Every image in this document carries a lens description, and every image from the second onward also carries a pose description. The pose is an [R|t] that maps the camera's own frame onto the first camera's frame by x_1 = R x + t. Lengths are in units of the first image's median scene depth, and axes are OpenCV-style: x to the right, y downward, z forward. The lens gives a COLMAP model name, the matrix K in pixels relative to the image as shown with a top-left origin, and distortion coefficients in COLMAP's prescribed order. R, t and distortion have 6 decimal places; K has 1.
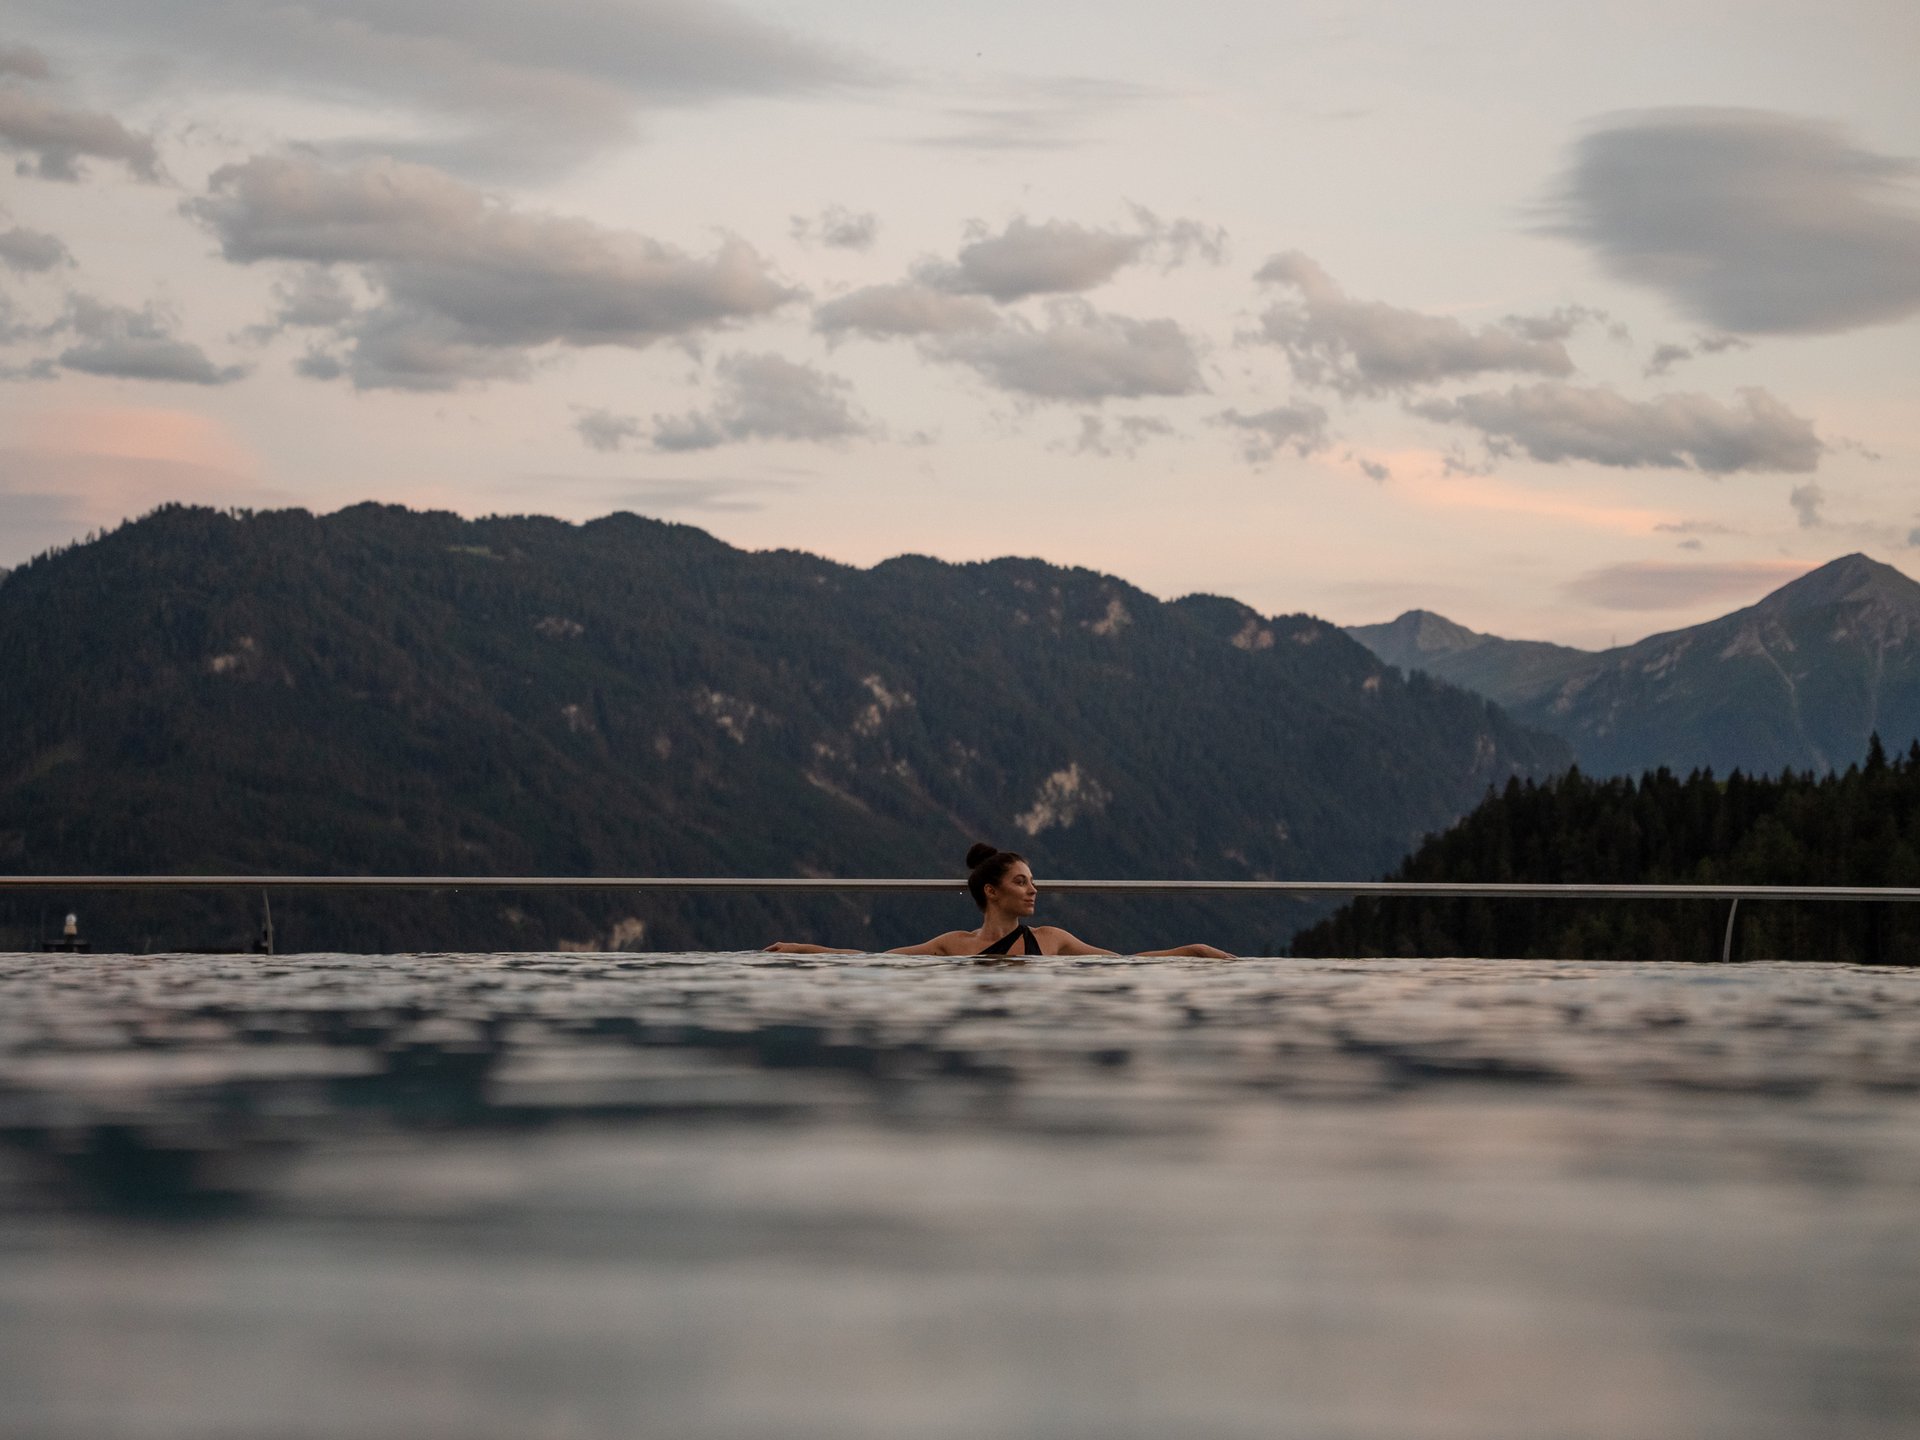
lens RADIAL K [[1621.8, 0, 960.0], [0, 1621.8, 720.0], [0, 0, 1]] dist [-0.034435, -0.007983]
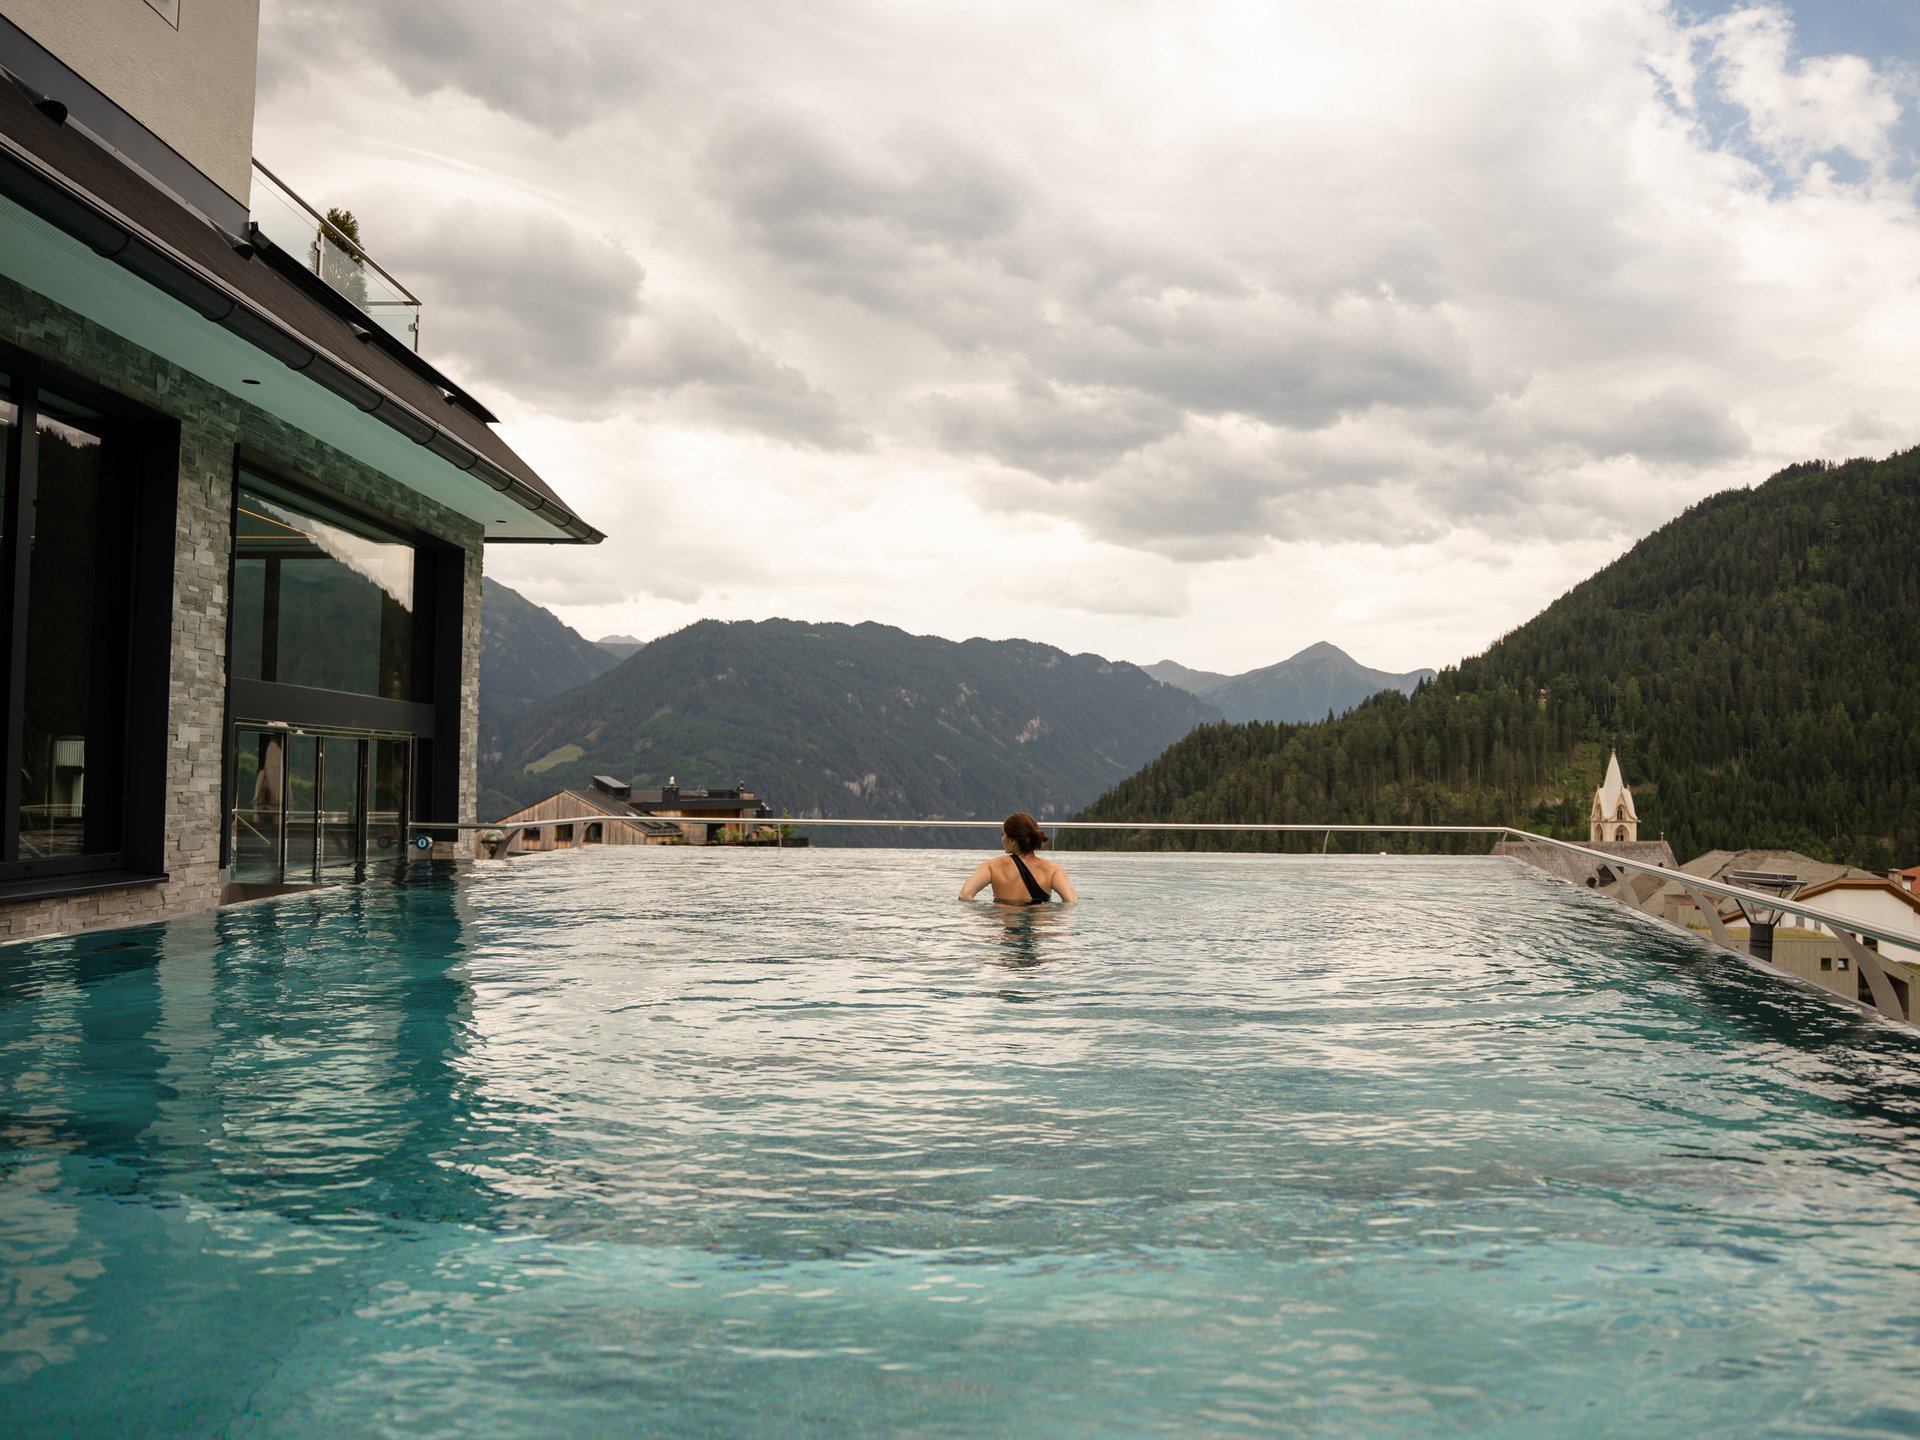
lens RADIAL K [[1621.8, 0, 960.0], [0, 1621.8, 720.0], [0, 0, 1]] dist [-0.034435, -0.007983]
pose [[0.997093, 0.006966, -0.075873, 0.145102], [-0.004726, 0.999549, 0.029667, -0.045739], [0.076045, -0.029222, 0.996676, -1.659923]]
